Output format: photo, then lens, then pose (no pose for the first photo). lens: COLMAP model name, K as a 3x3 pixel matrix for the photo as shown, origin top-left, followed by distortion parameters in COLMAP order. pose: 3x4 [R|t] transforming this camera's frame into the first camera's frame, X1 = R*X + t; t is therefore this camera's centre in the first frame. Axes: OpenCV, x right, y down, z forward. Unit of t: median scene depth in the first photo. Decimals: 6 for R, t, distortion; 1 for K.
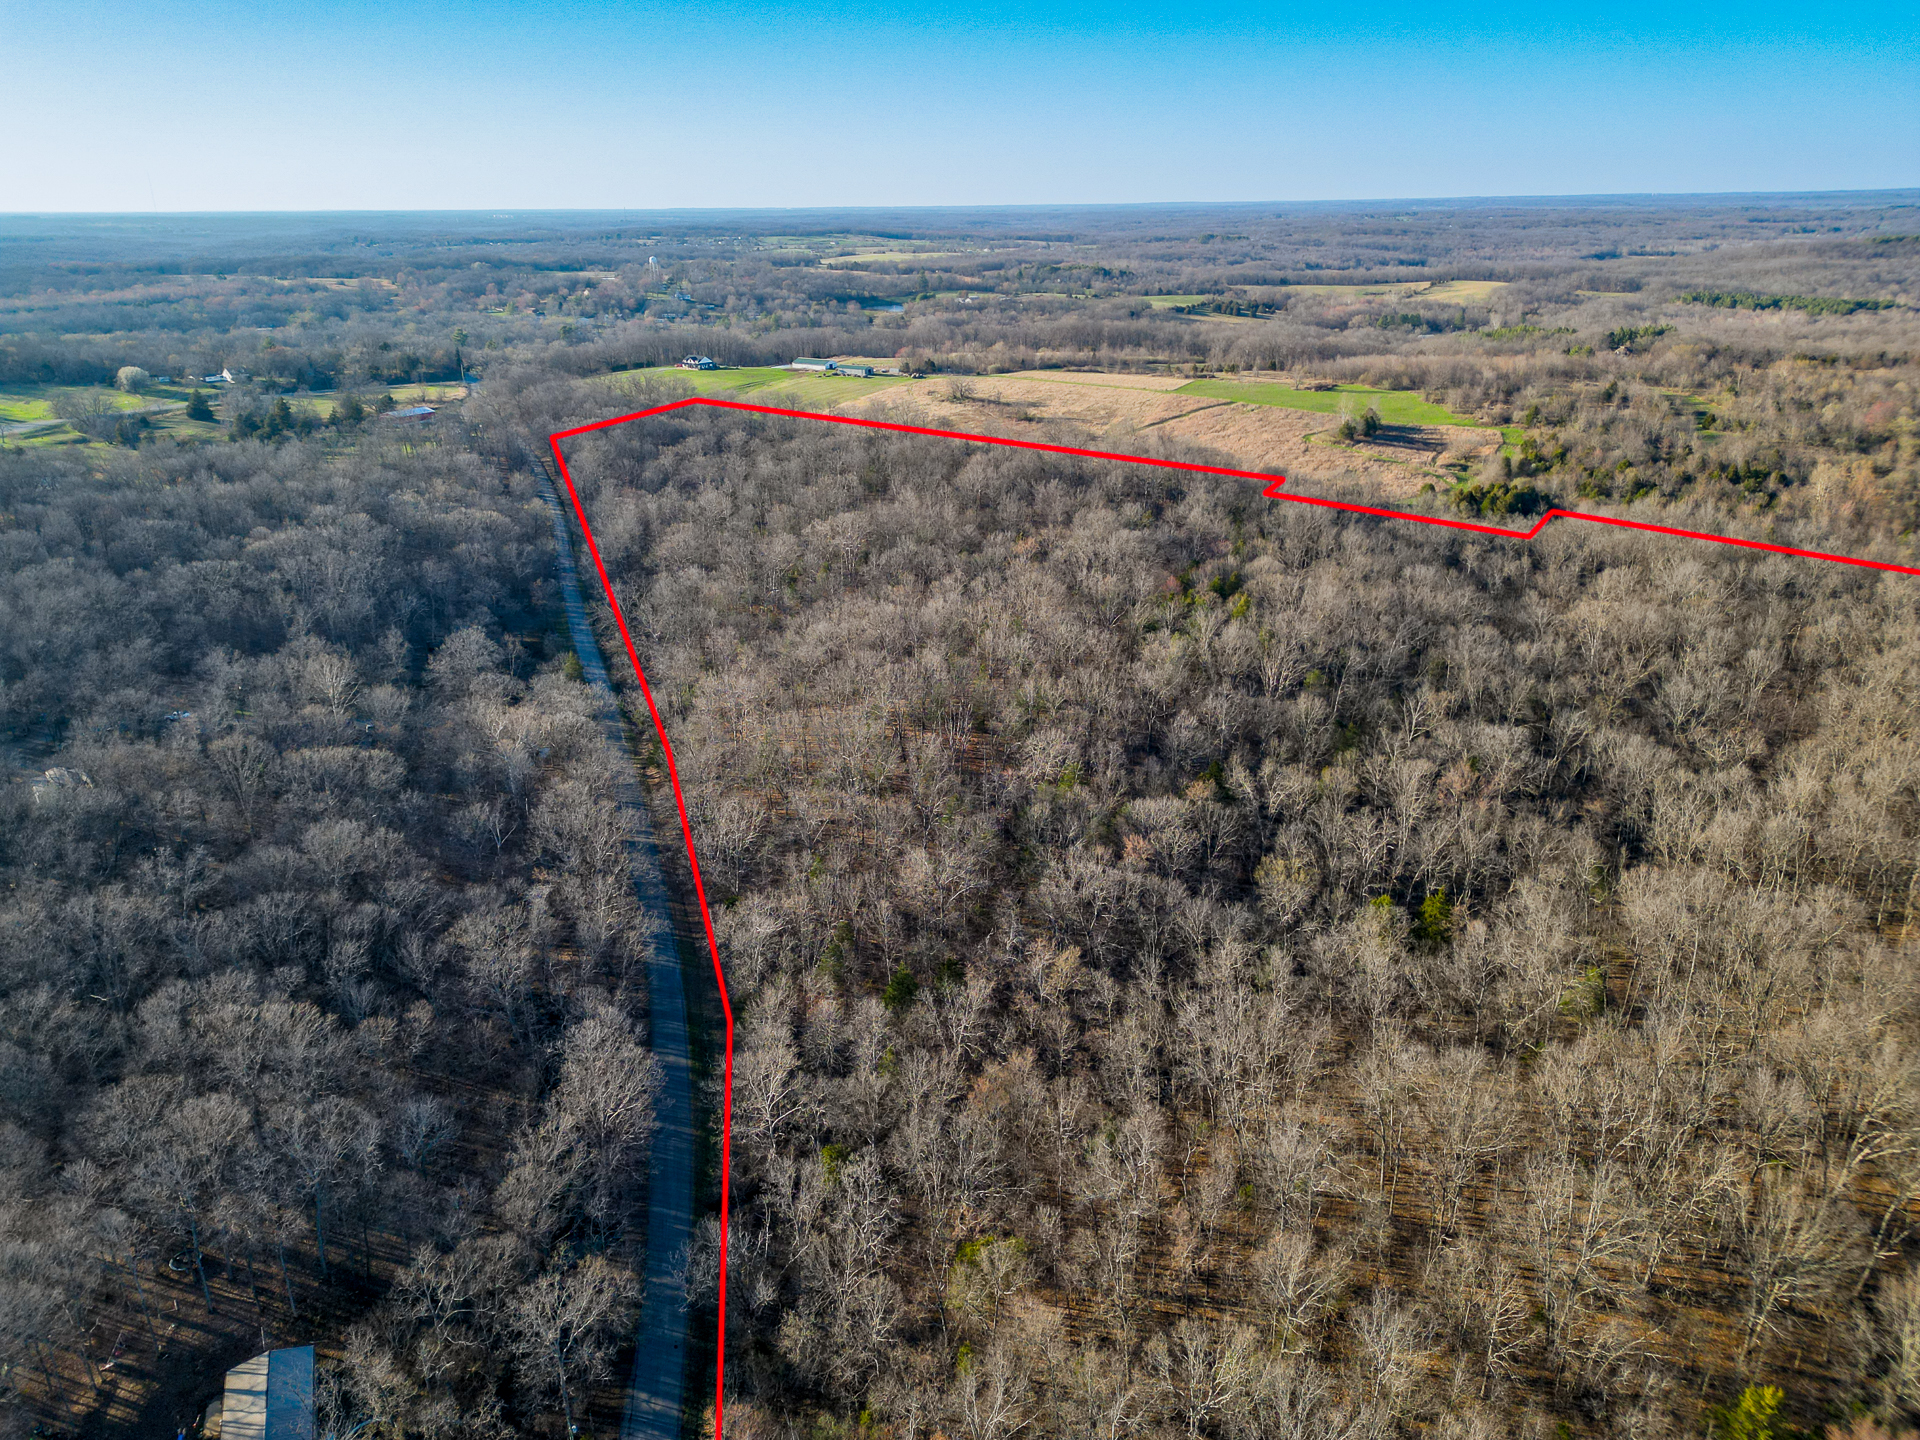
lens RADIAL K [[1329.0, 0, 963.7], [0, 1329.0, 728.3], [0, 0, 1]] dist [0.048165, -0.035036]
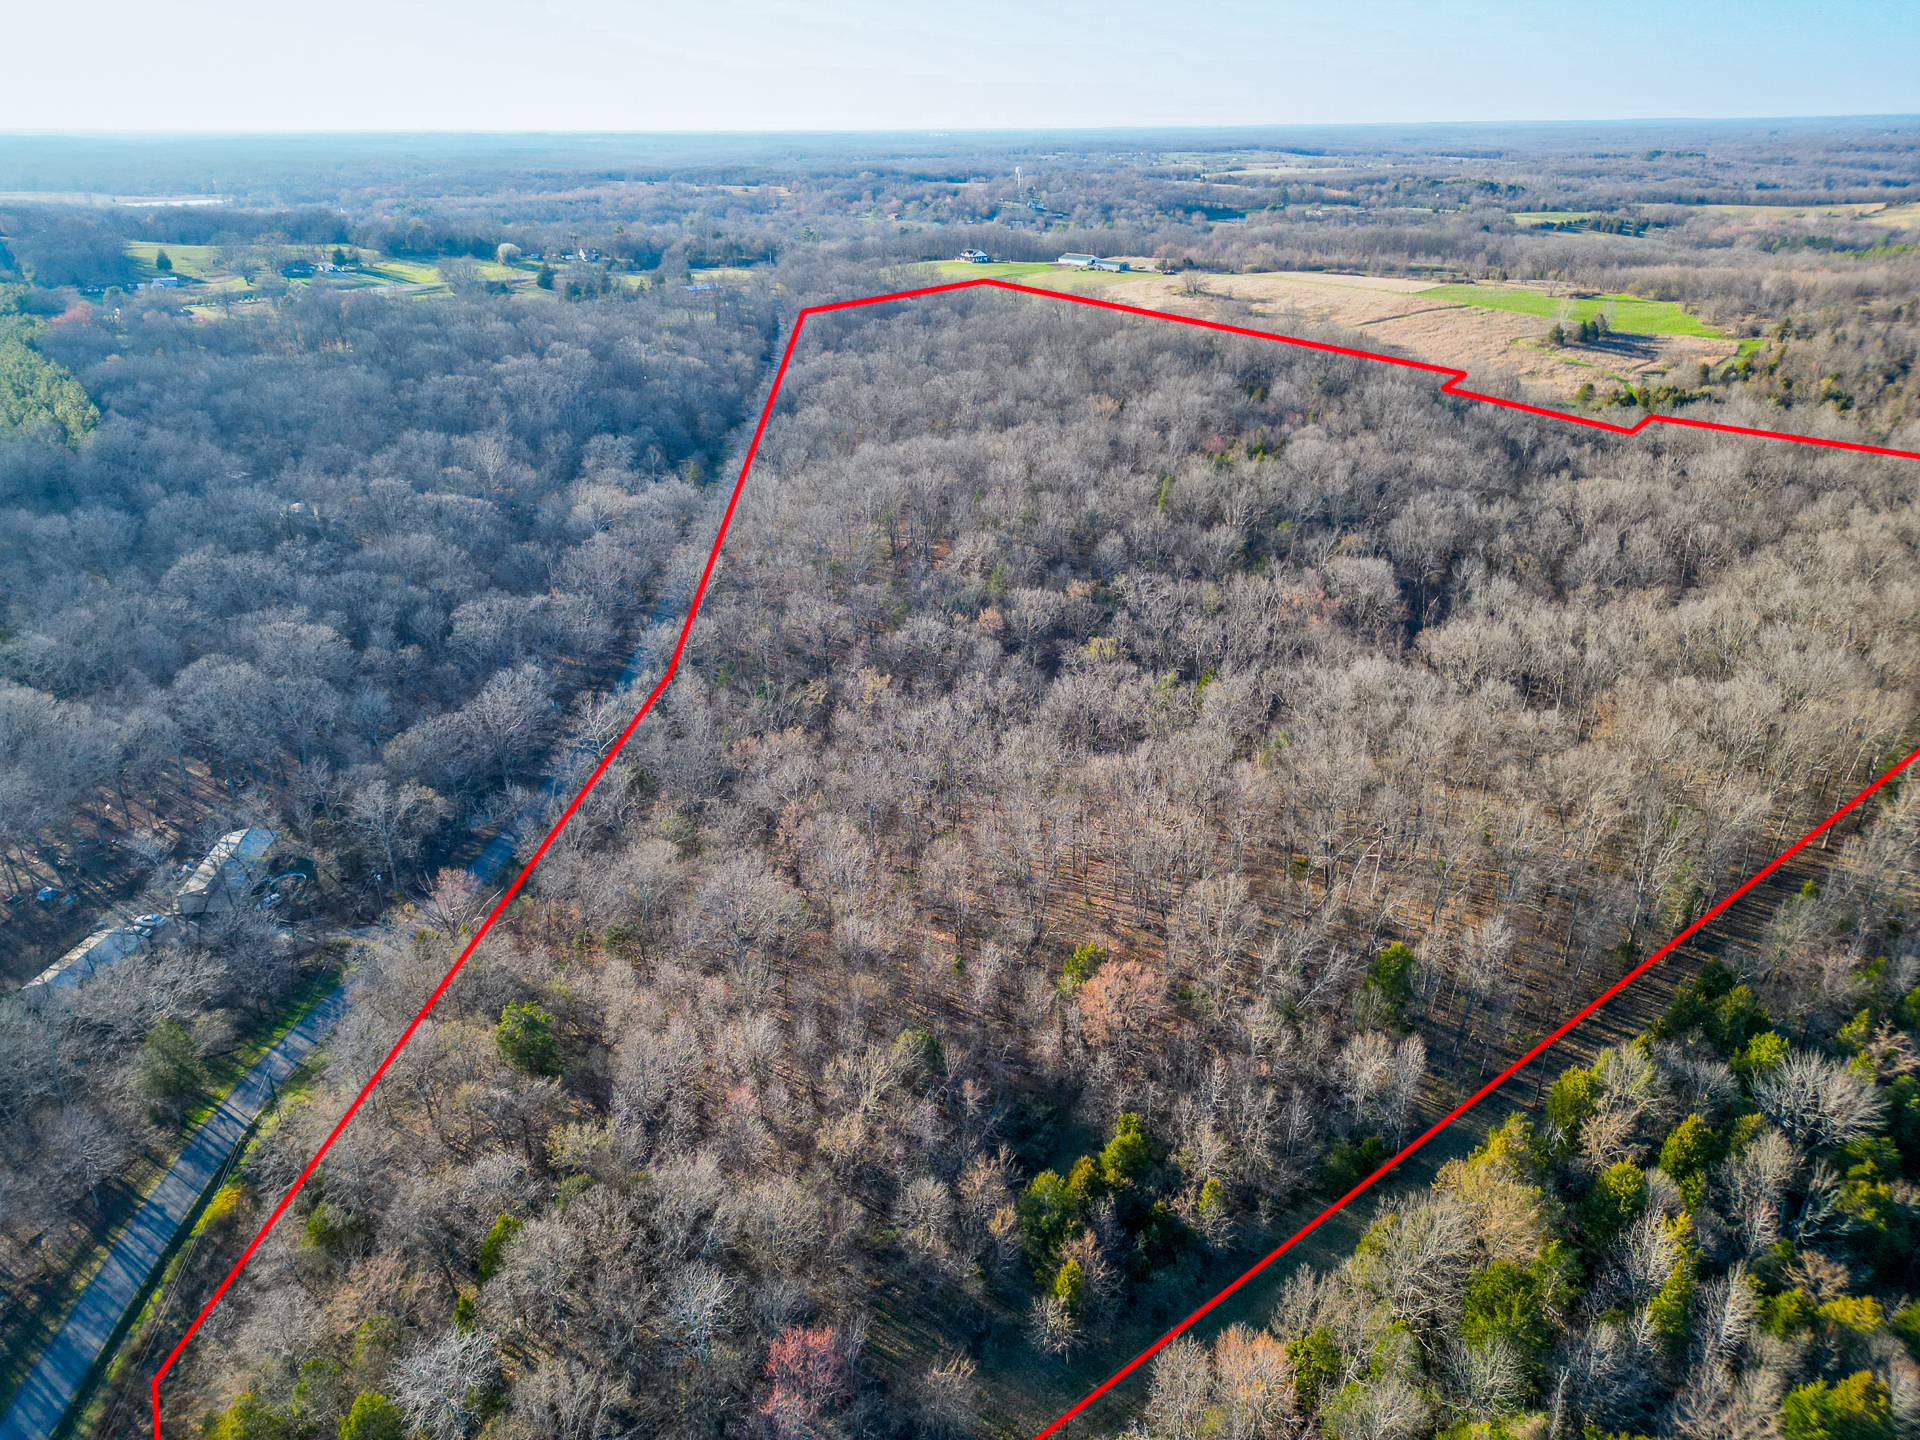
lens RADIAL K [[1329.0, 0, 974.9], [0, 1329.0, 722.1], [0, 0, 1]] dist [0.048165, -0.035036]
pose [[0.957738, 0.119619, -0.261590, 0.254475], [-0.107110, 0.992336, 0.061616, 0.064423], [0.266956, -0.030993, 0.963210, -0.095858]]
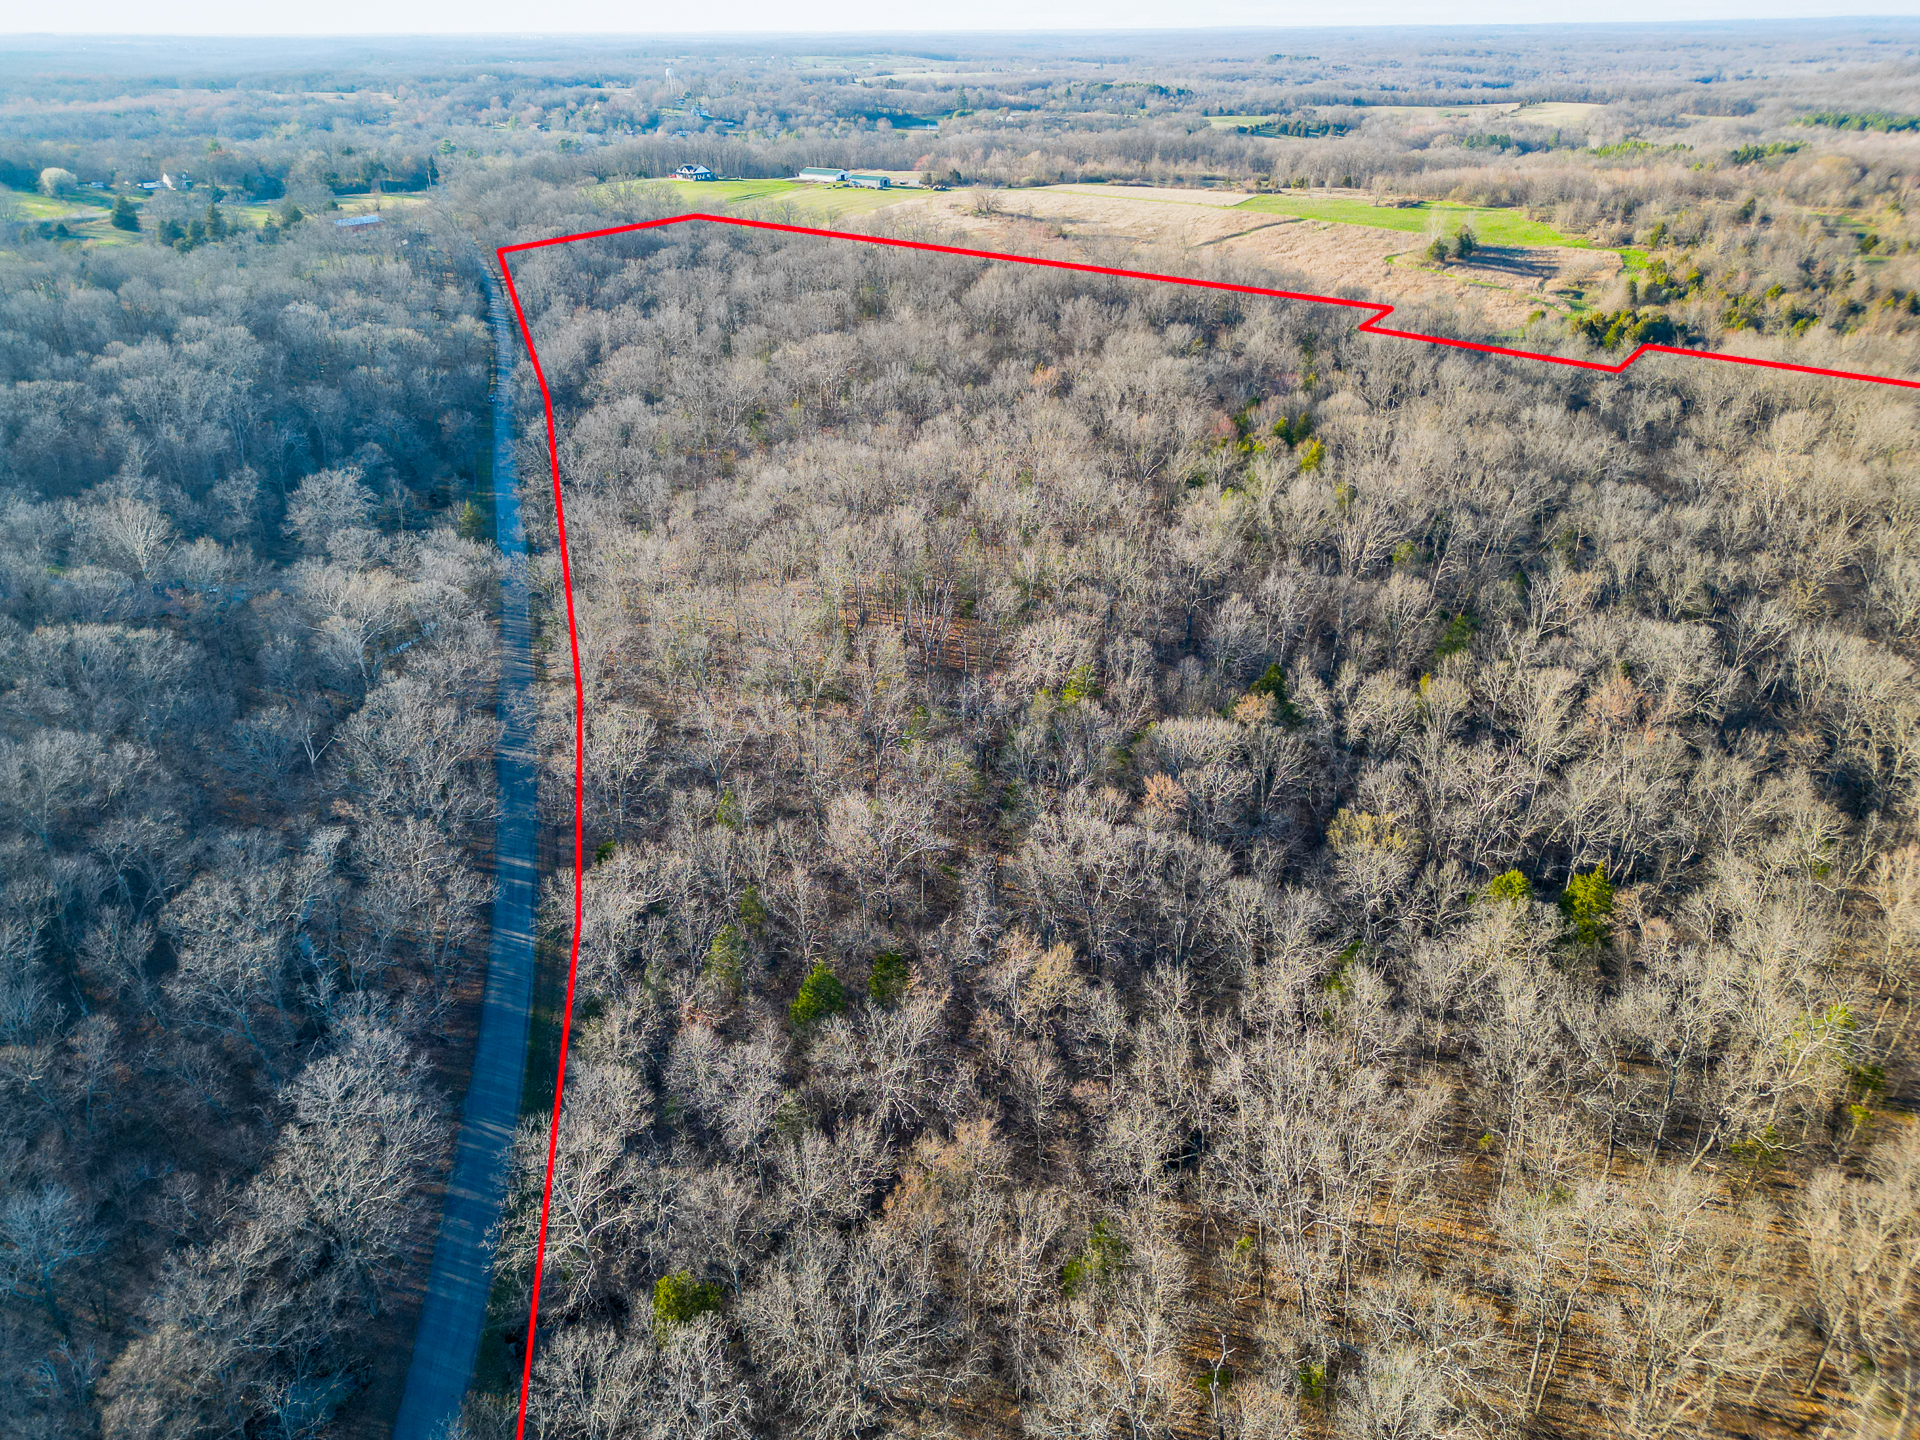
lens RADIAL K [[1329.0, 0, 957.7], [0, 1329.0, 728.7], [0, 0, 1]] dist [0.048165, -0.035036]
pose [[0.999269, 0.020148, -0.032476, 0.024219], [-0.016553, 0.994076, 0.107420, -0.010998], [0.034448, -0.106804, 0.993683, 0.165142]]
